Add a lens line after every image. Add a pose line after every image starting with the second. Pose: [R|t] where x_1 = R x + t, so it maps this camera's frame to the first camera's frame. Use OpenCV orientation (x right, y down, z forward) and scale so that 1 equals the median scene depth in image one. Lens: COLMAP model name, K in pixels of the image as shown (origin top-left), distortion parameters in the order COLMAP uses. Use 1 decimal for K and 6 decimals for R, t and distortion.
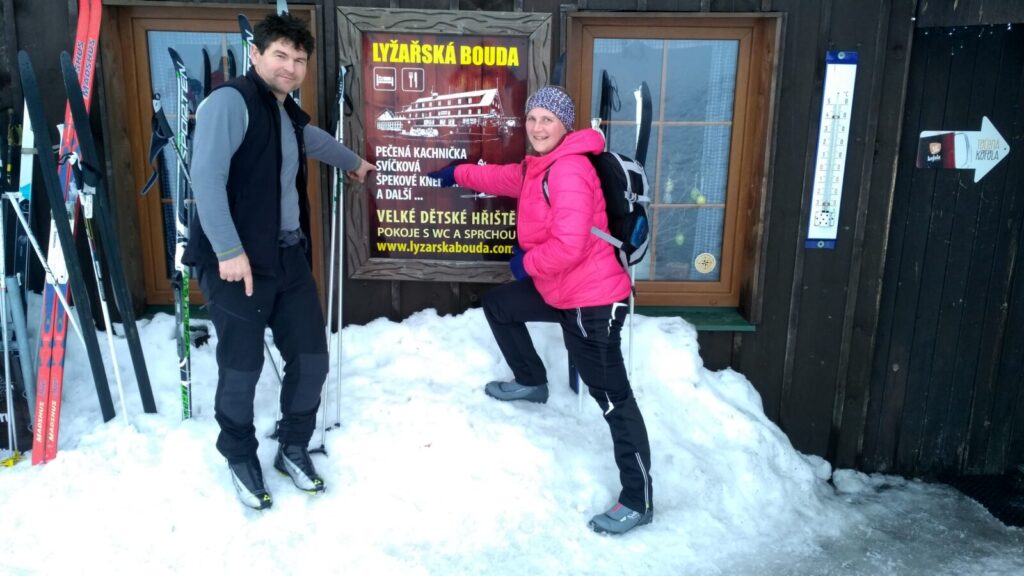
lens RADIAL K [[799.3, 0, 512.0], [0, 799.3, 288.0], [0, 0, 1]] dist [0.092487, -0.142647]
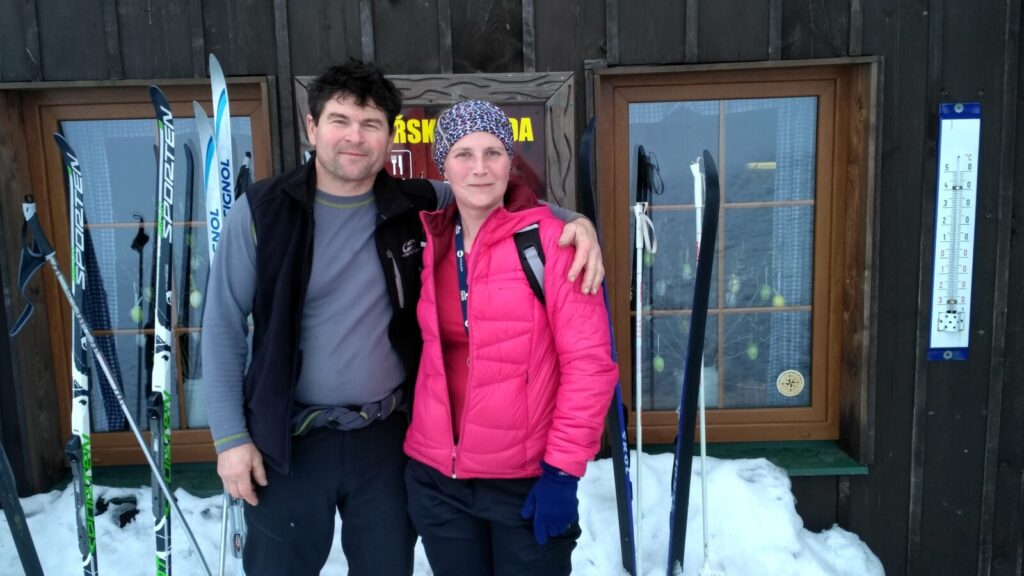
lens RADIAL K [[799.3, 0, 512.0], [0, 799.3, 288.0], [0, 0, 1]] dist [0.092487, -0.142647]
pose [[0.998612, -0.042408, -0.031219, 0.005448], [0.038595, 0.992731, -0.113996, -0.047992], [0.035827, 0.112633, 0.992991, 0.243953]]
